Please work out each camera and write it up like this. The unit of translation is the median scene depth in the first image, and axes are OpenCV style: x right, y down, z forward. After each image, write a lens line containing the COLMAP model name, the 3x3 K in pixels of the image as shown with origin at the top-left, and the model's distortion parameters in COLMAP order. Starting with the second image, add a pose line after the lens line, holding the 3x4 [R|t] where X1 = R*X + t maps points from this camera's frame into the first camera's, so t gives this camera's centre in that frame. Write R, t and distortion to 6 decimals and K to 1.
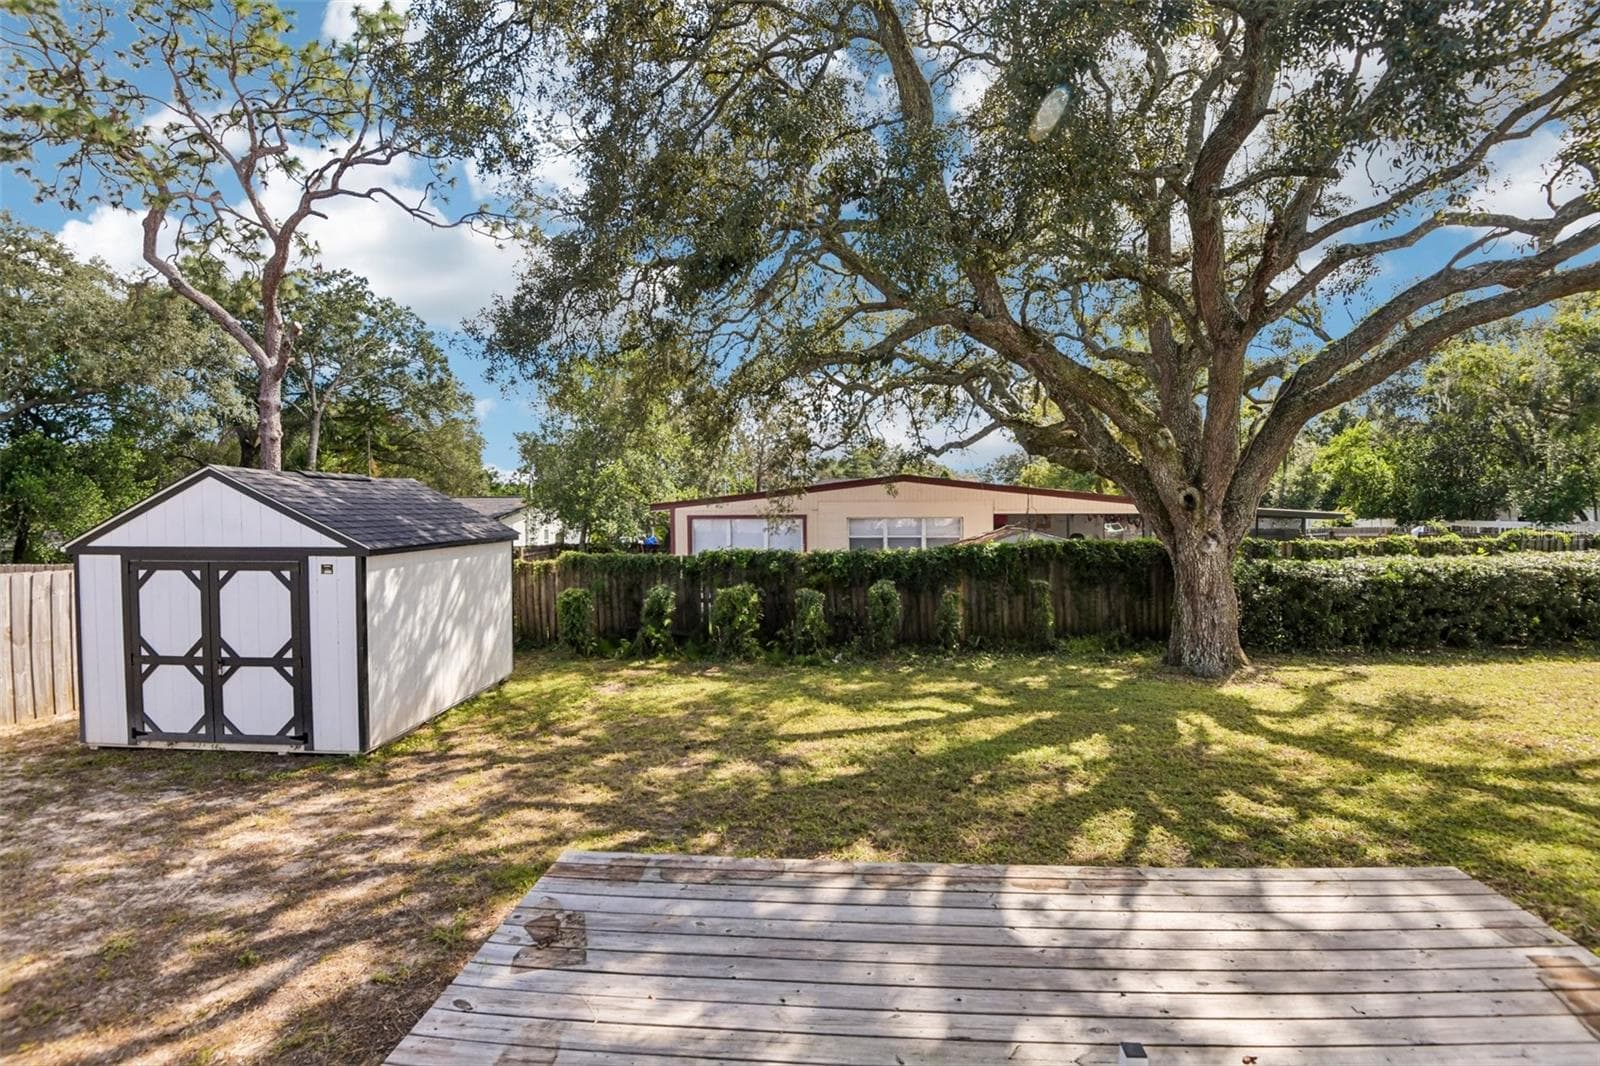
lens RADIAL K [[762.4, 0, 773.3], [0, 762.4, 531.0], [0, 0, 1]] dist [-0.017586, -0.014471]
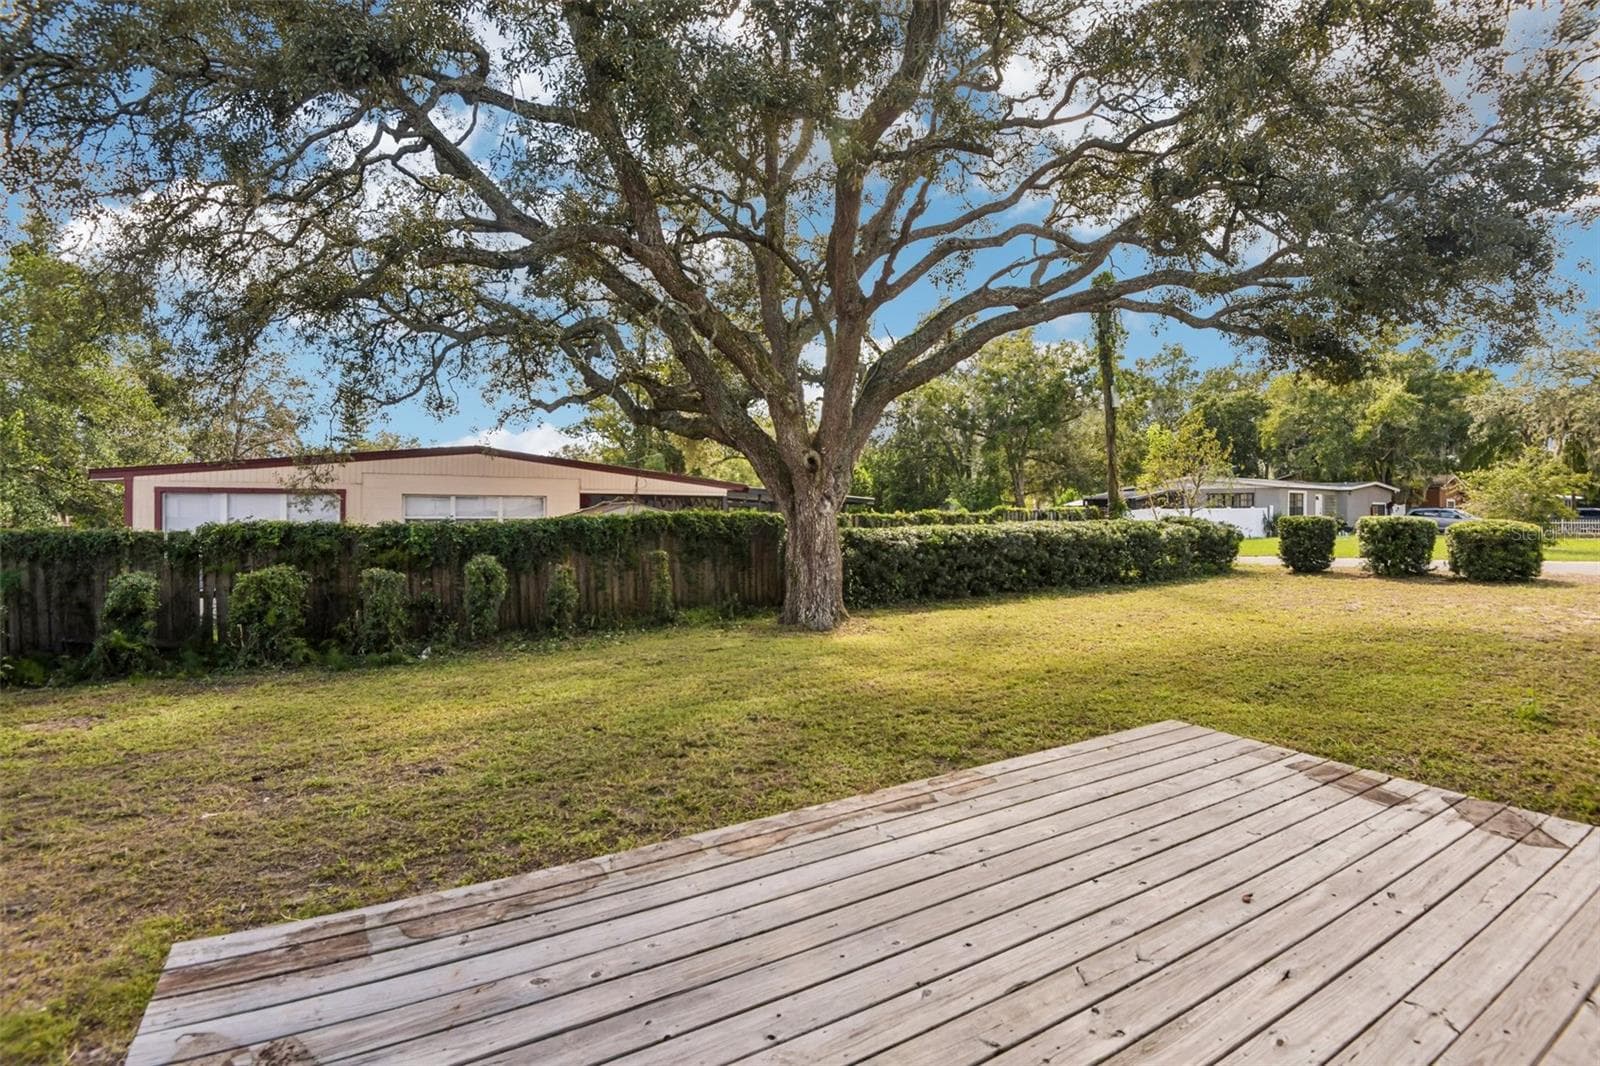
lens RADIAL K [[762.4, 0, 773.3], [0, 762.4, 531.0], [0, 0, 1]] dist [-0.017586, -0.014471]
pose [[0.798926, 0.008717, 0.601366, -0.122000], [0.008855, 0.999616, -0.026253, 0.074940], [-0.601364, 0.026300, 0.798542, 0.166643]]
